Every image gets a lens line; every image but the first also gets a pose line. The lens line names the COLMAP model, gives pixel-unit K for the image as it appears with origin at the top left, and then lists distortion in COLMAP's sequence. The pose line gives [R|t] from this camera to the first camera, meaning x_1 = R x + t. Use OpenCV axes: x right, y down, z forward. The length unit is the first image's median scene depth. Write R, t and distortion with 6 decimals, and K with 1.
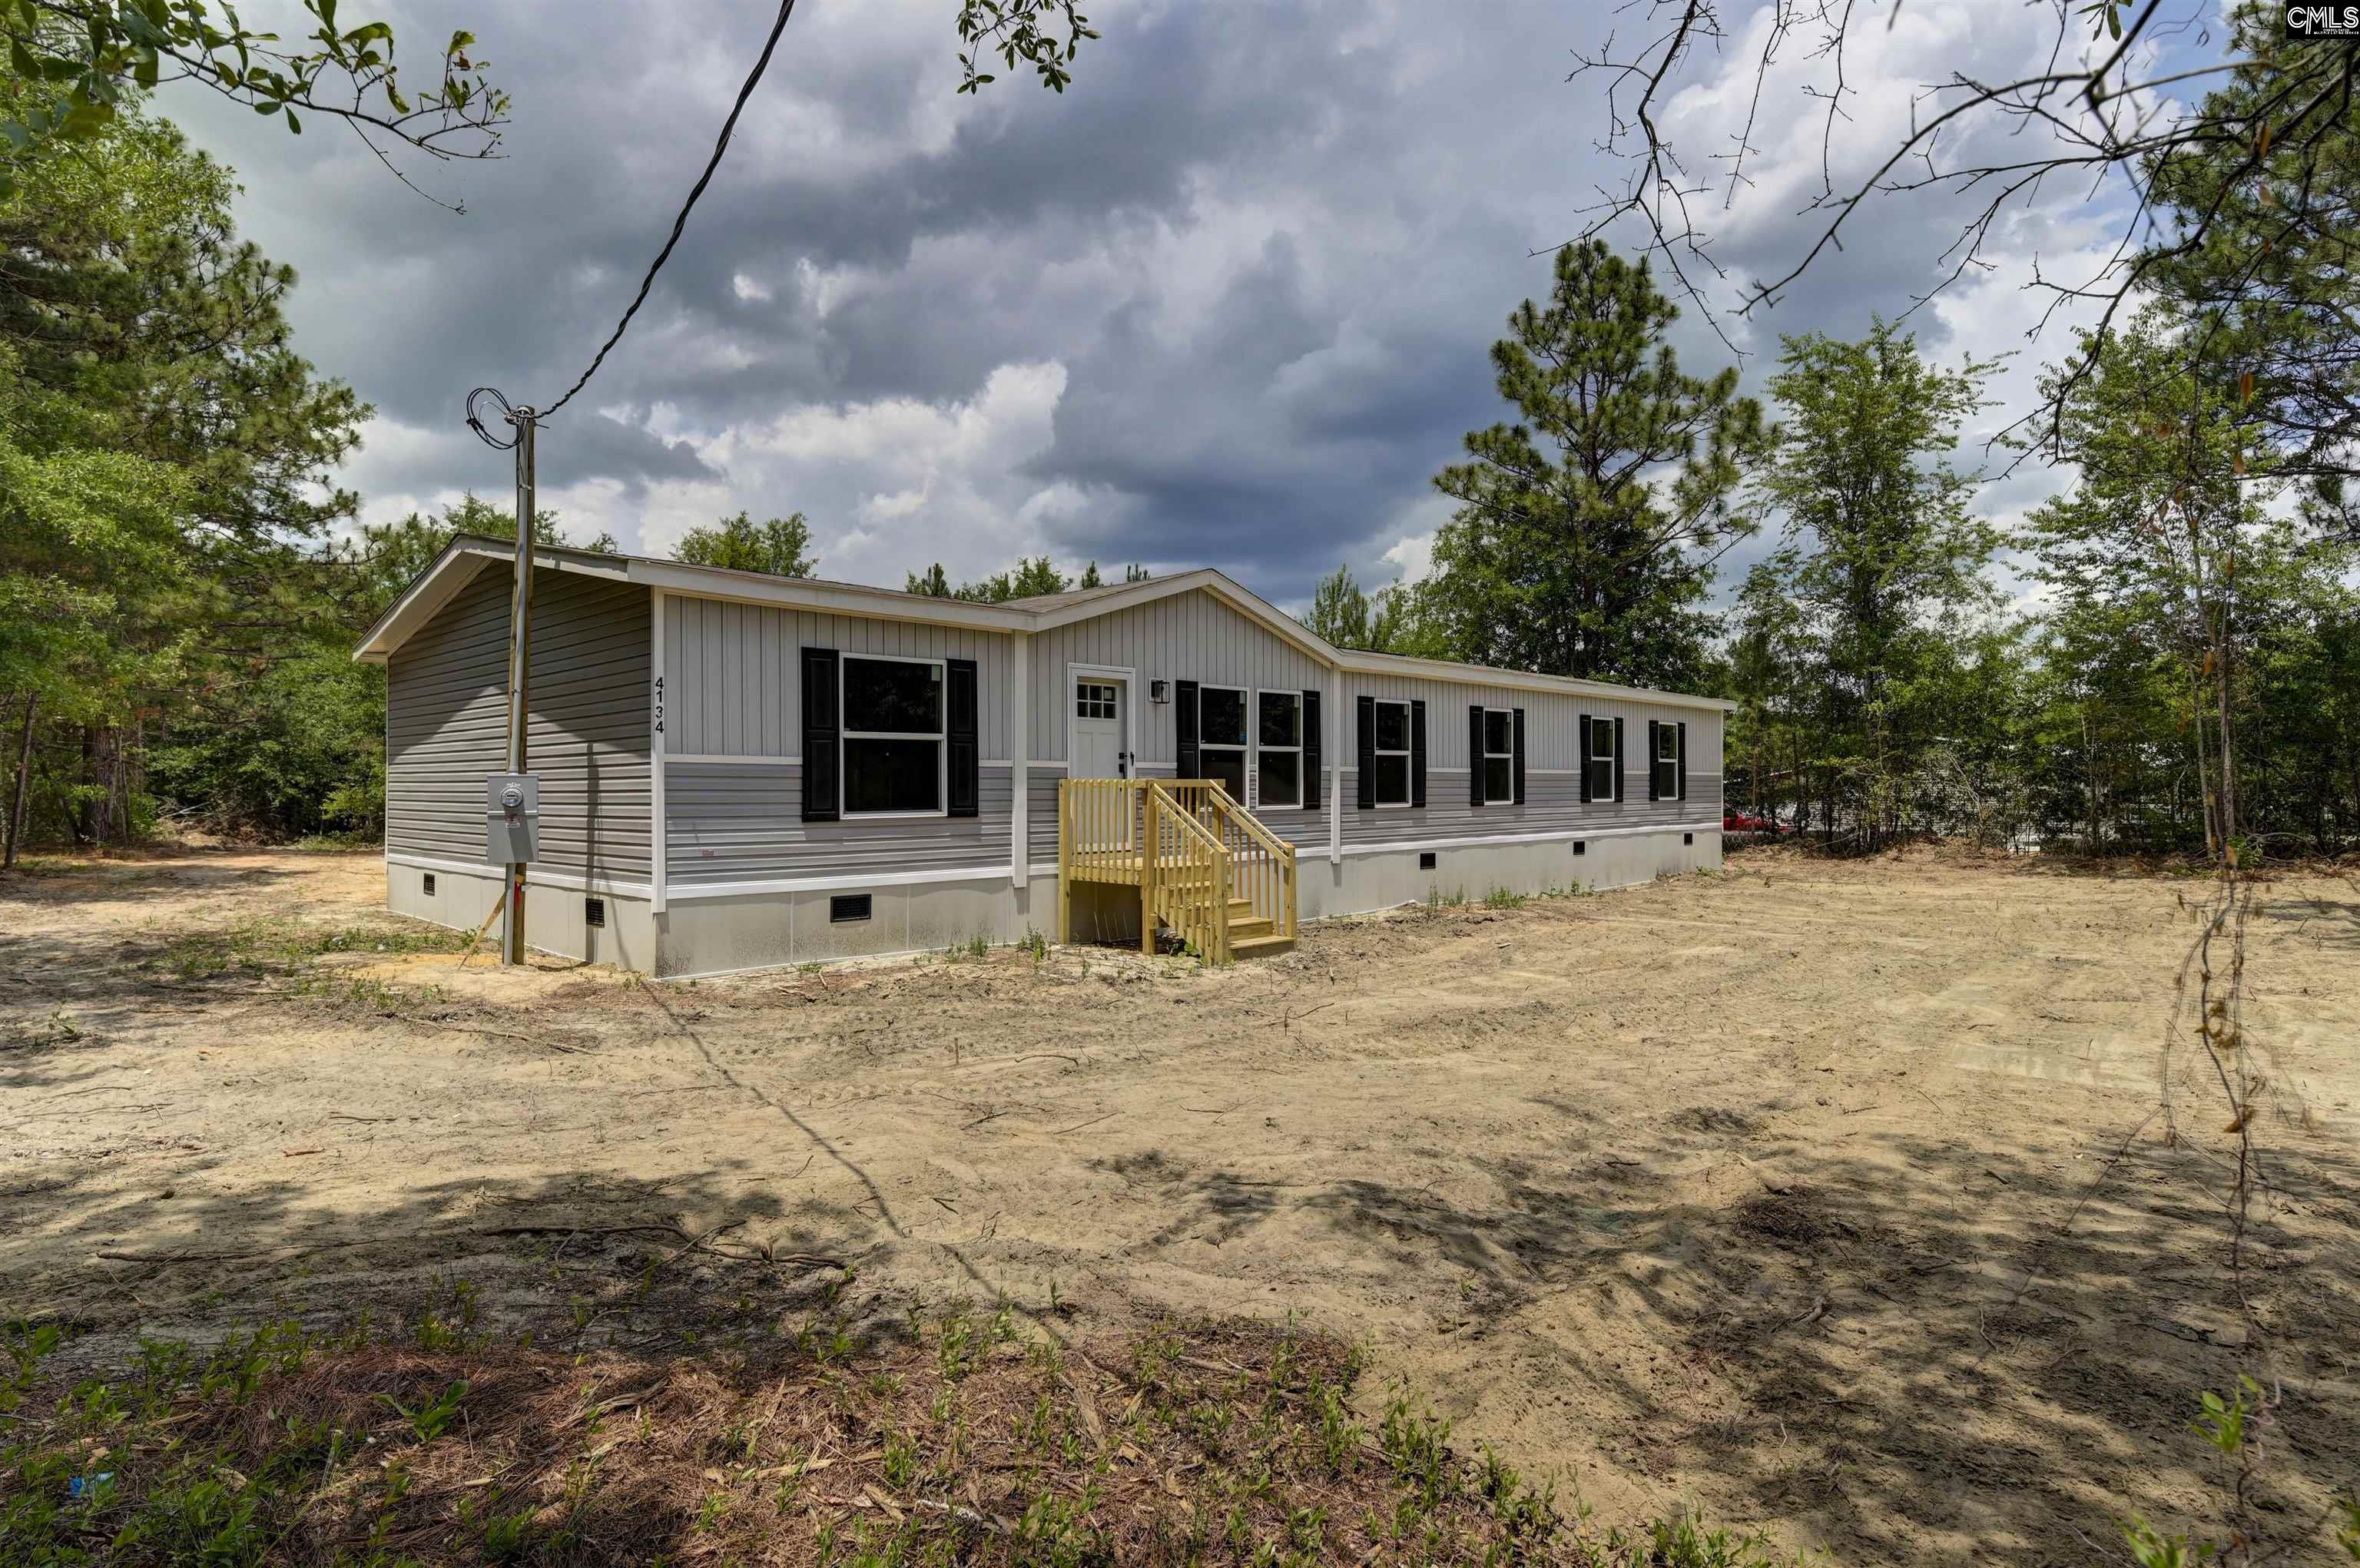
lens RADIAL K [[1238.0, 0, 1183.5], [0, 1238.0, 782.4], [0, 0, 1]] dist [-0.024305, -0.000145]
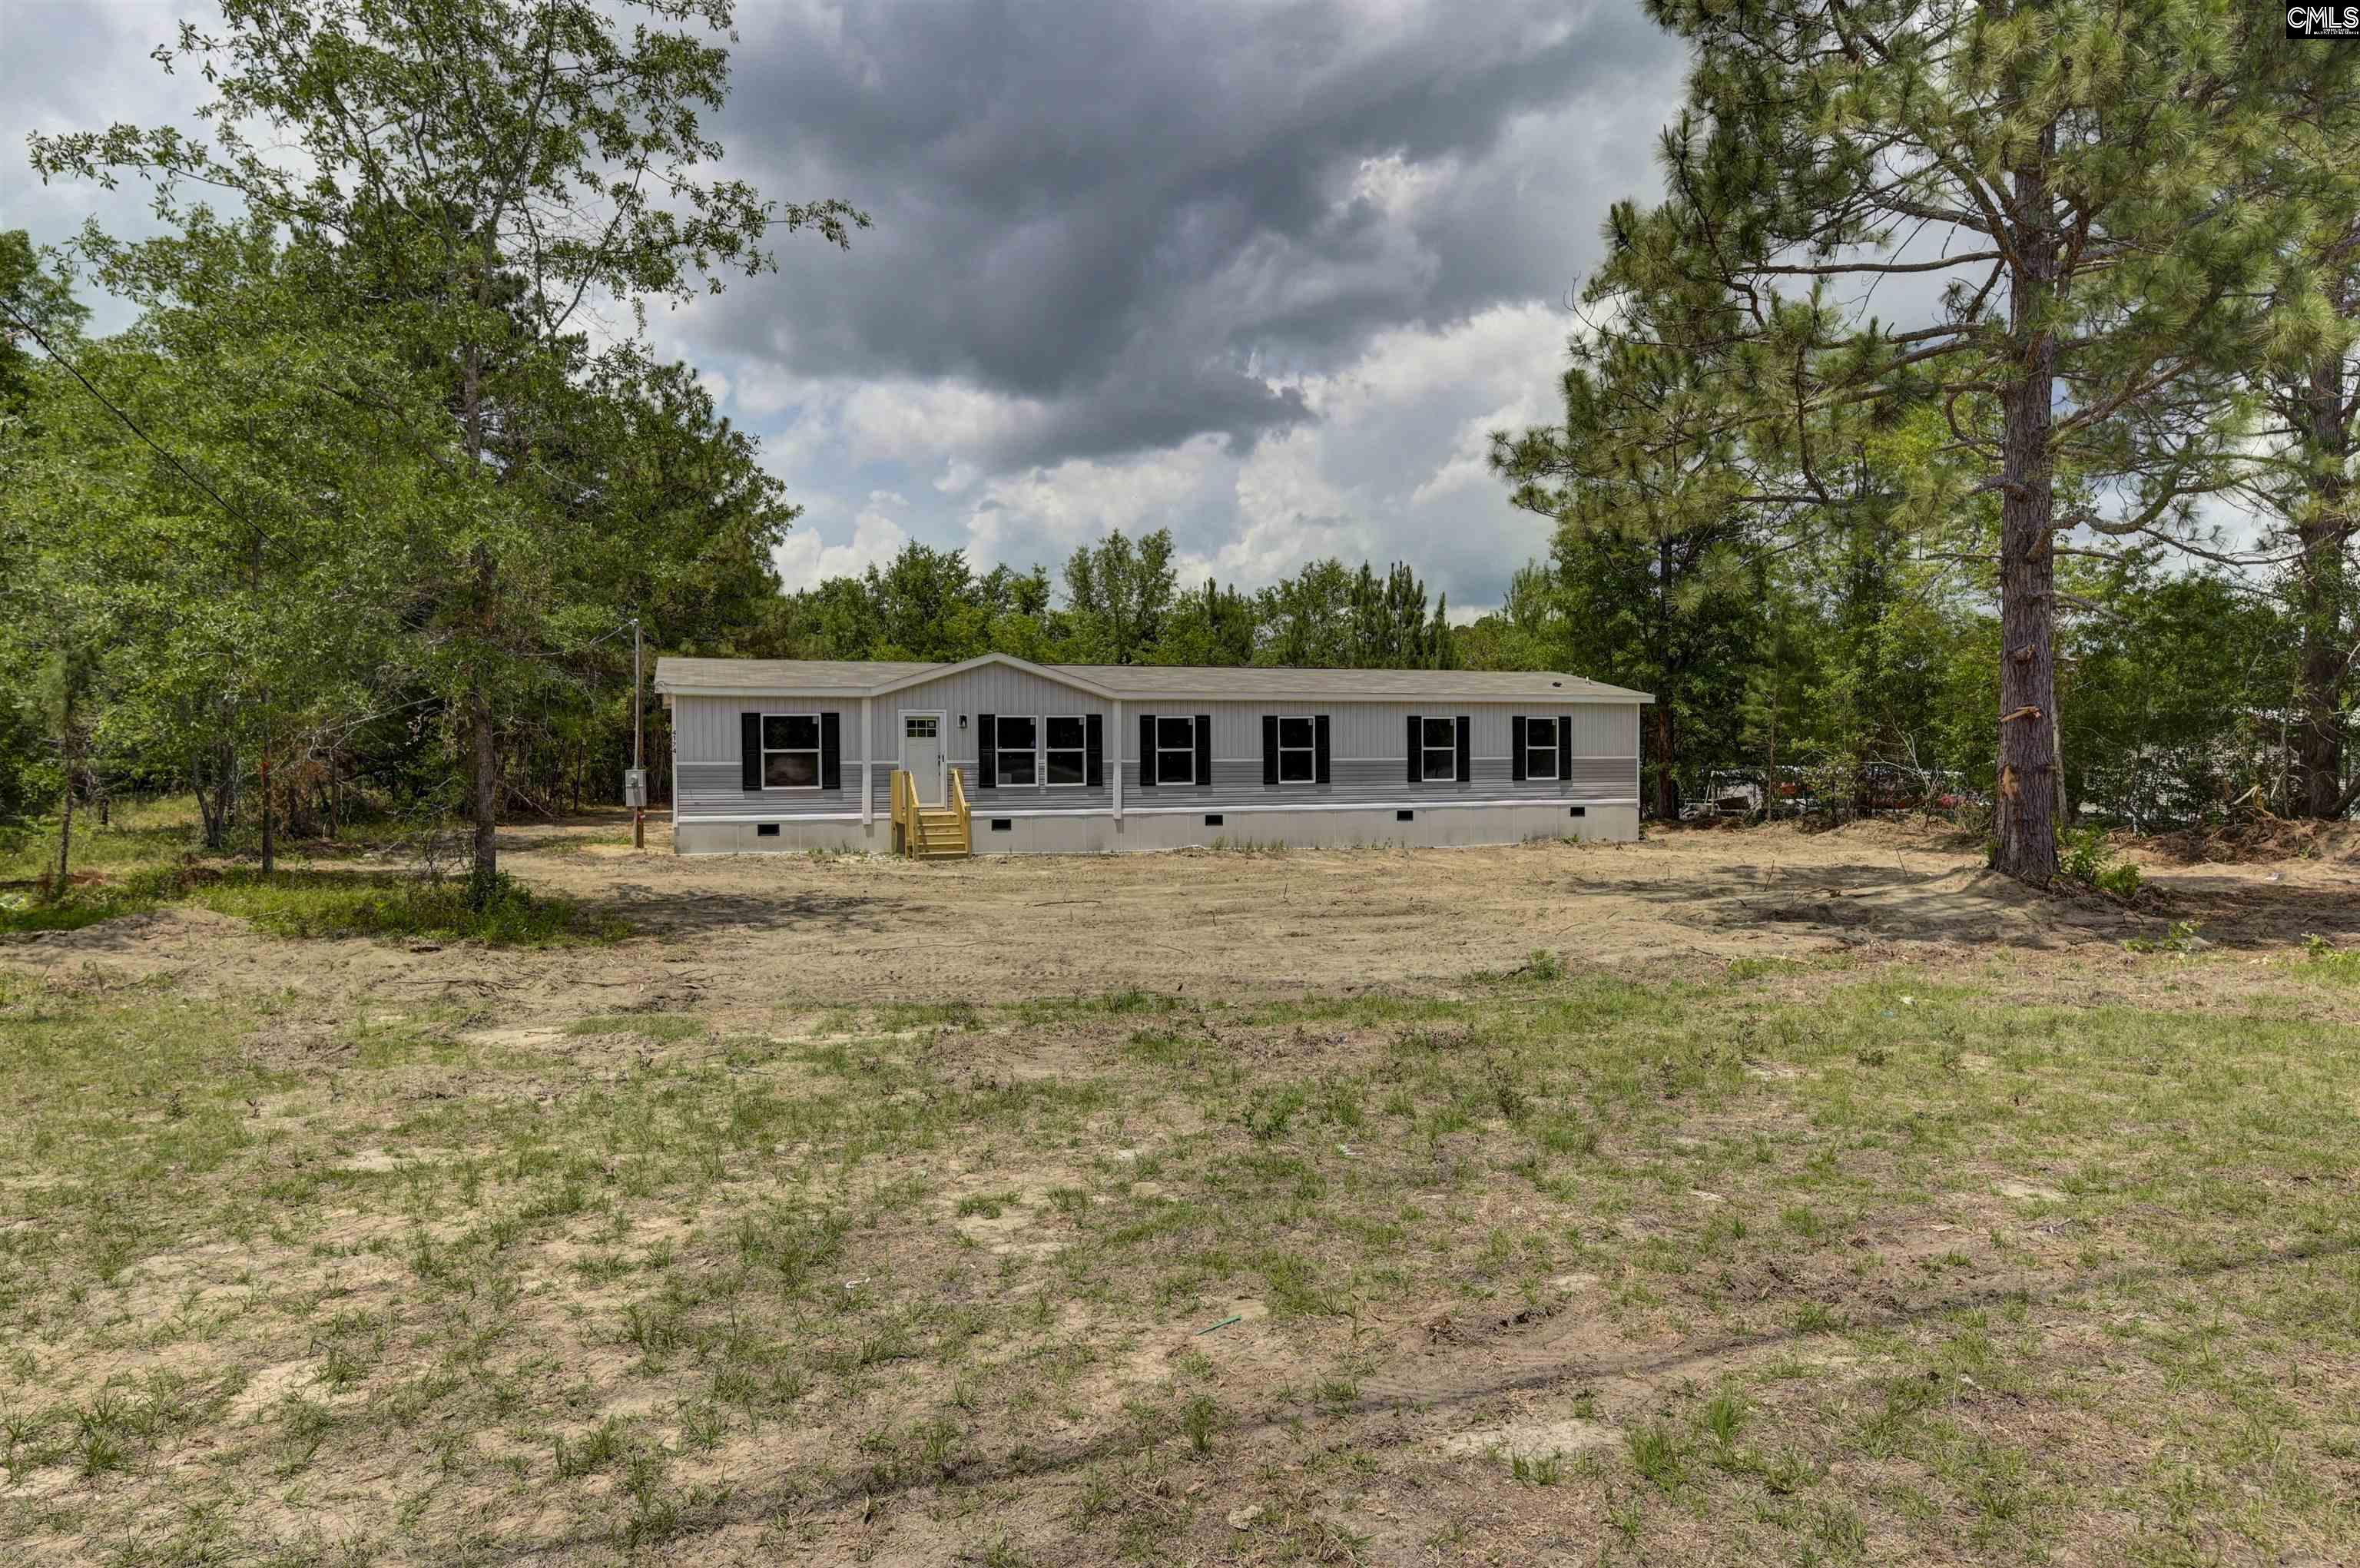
lens RADIAL K [[1418.9, 0, 1174.1], [0, 1418.9, 789.3], [0, 0, 1]] dist [0.016005, 0.006226]
pose [[0.890860, 0.010323, -0.454161, 1.107071], [0.004220, 0.999511, 0.030996, -0.033442], [0.454259, -0.029529, 0.890380, -0.673066]]
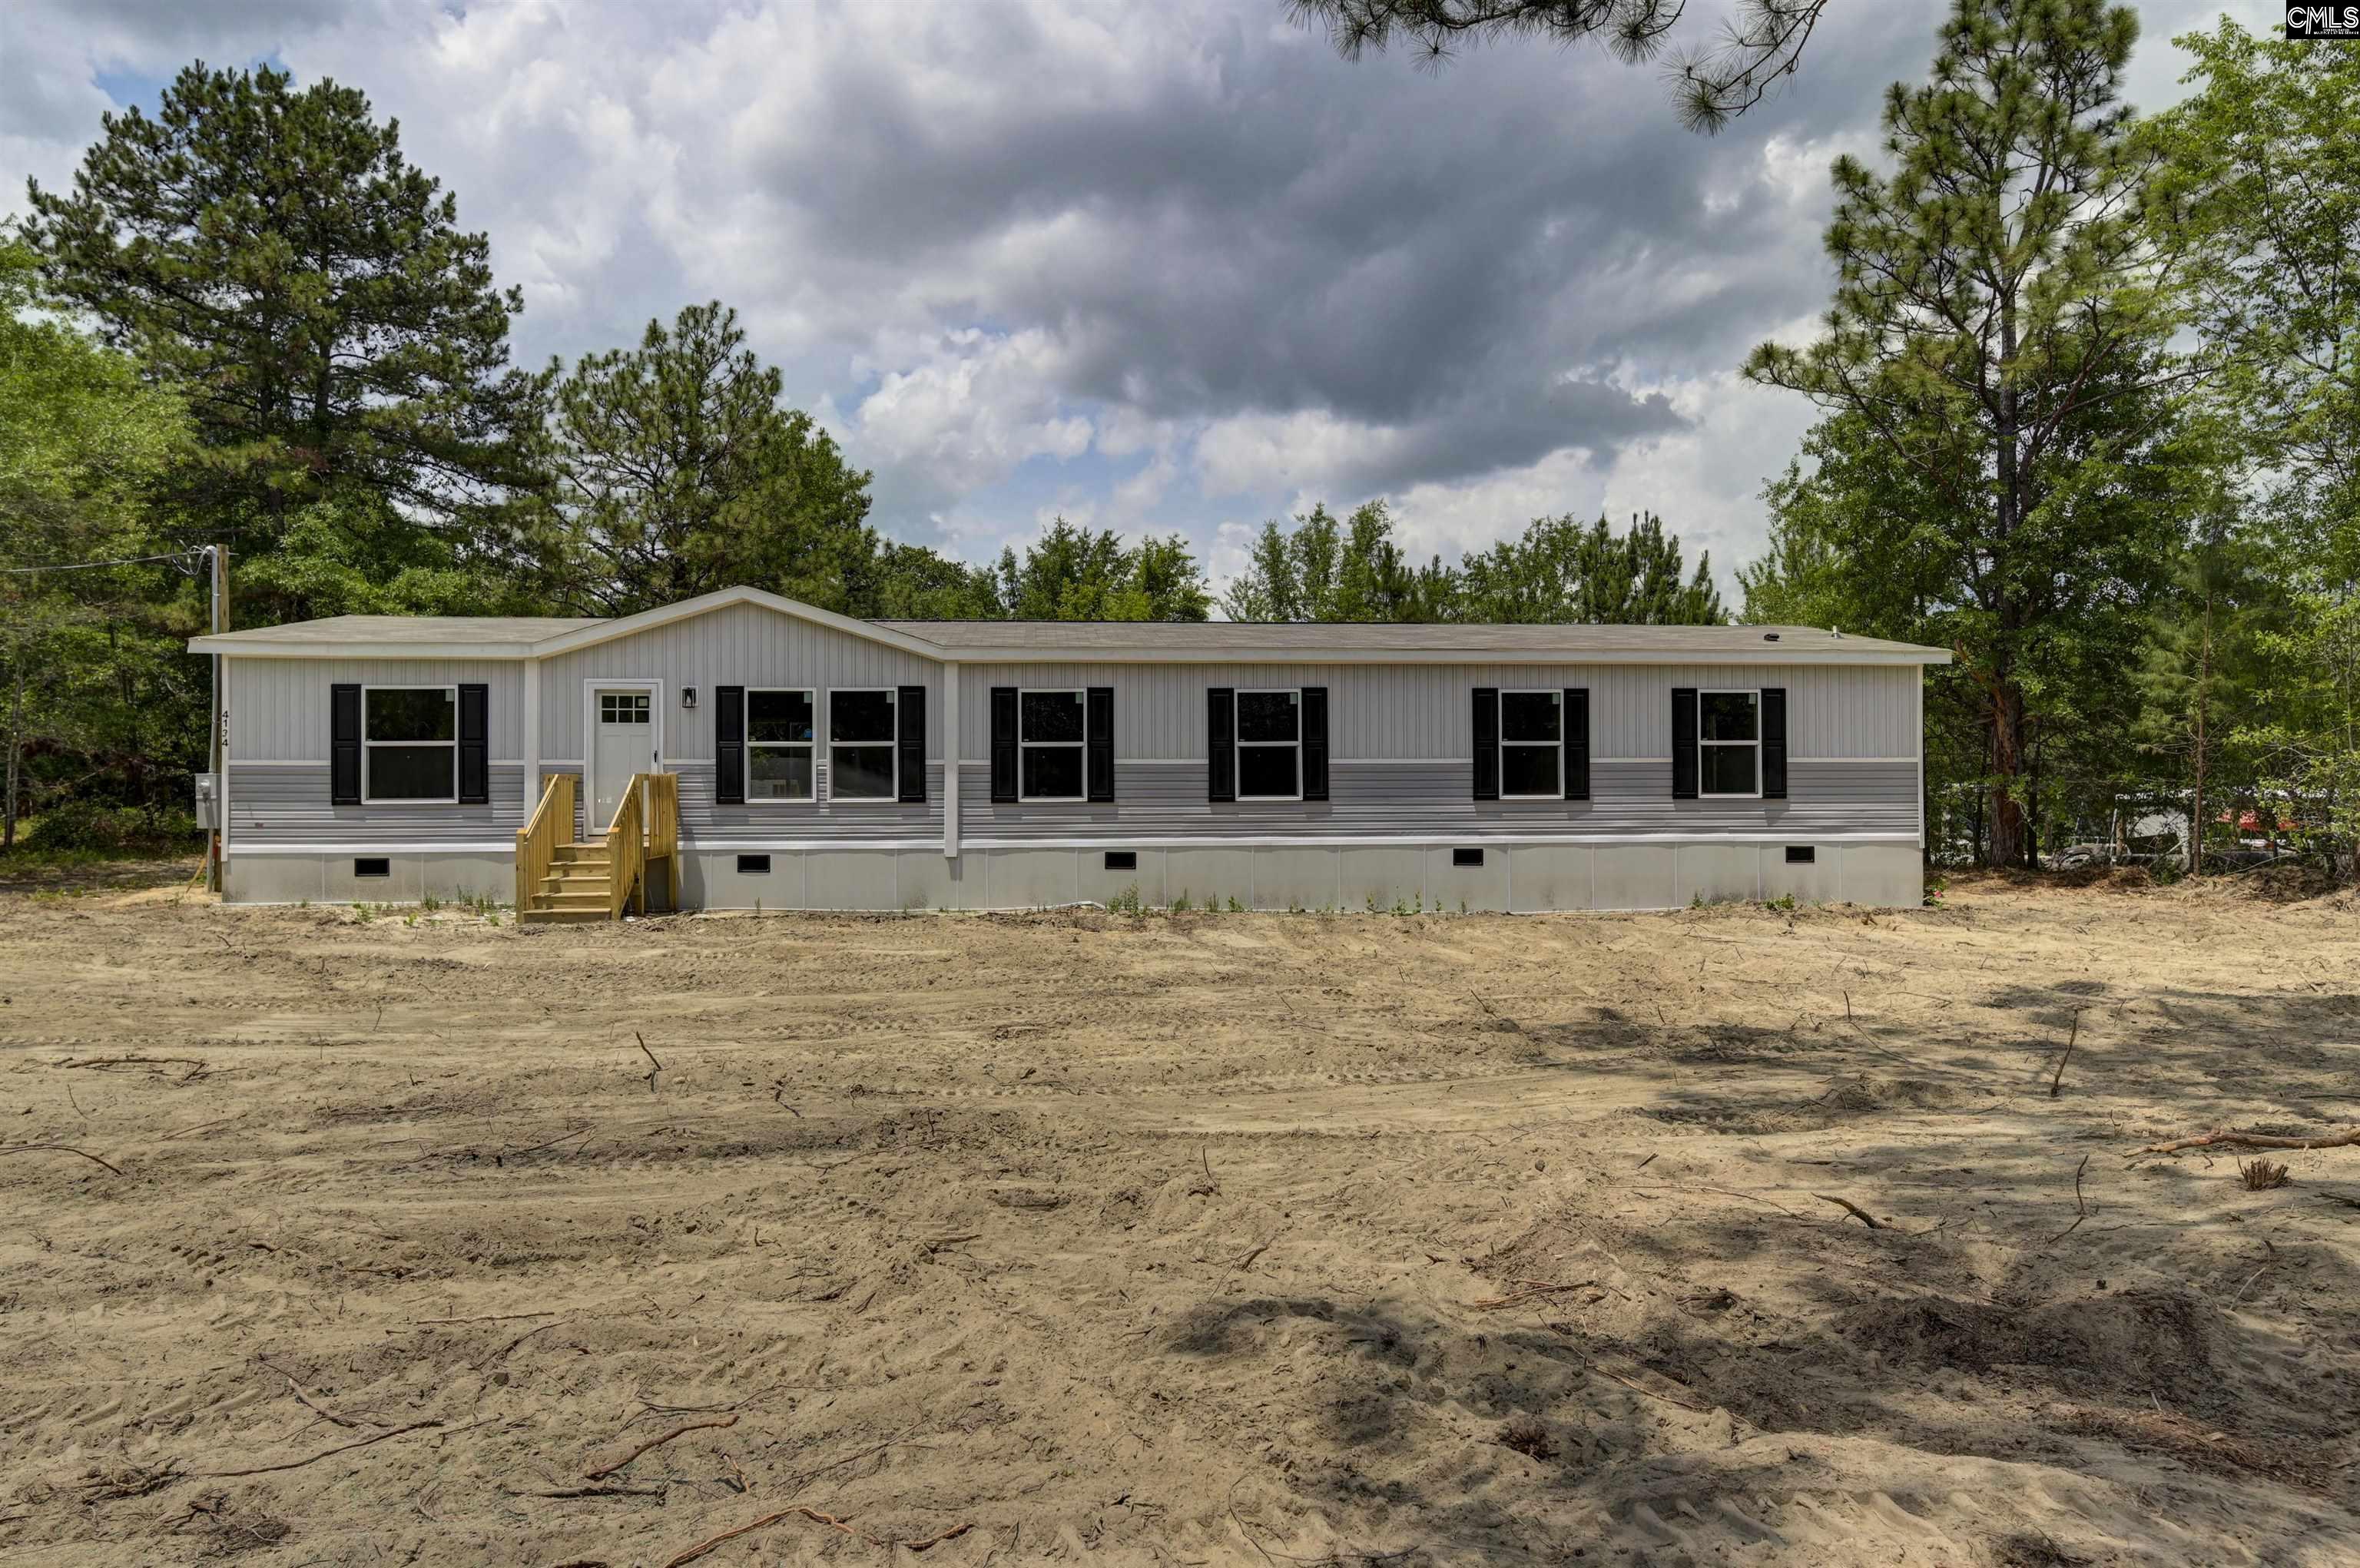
lens RADIAL K [[1422.2, 0, 1185.6], [0, 1422.2, 785.0], [0, 0, 1]] dist [0.010750, 0.000393]
pose [[0.752370, -0.000207, -0.658741, 1.085878], [0.003708, 0.999985, 0.003921, 0.003941], [0.658730, -0.005392, 0.752360, 0.279610]]
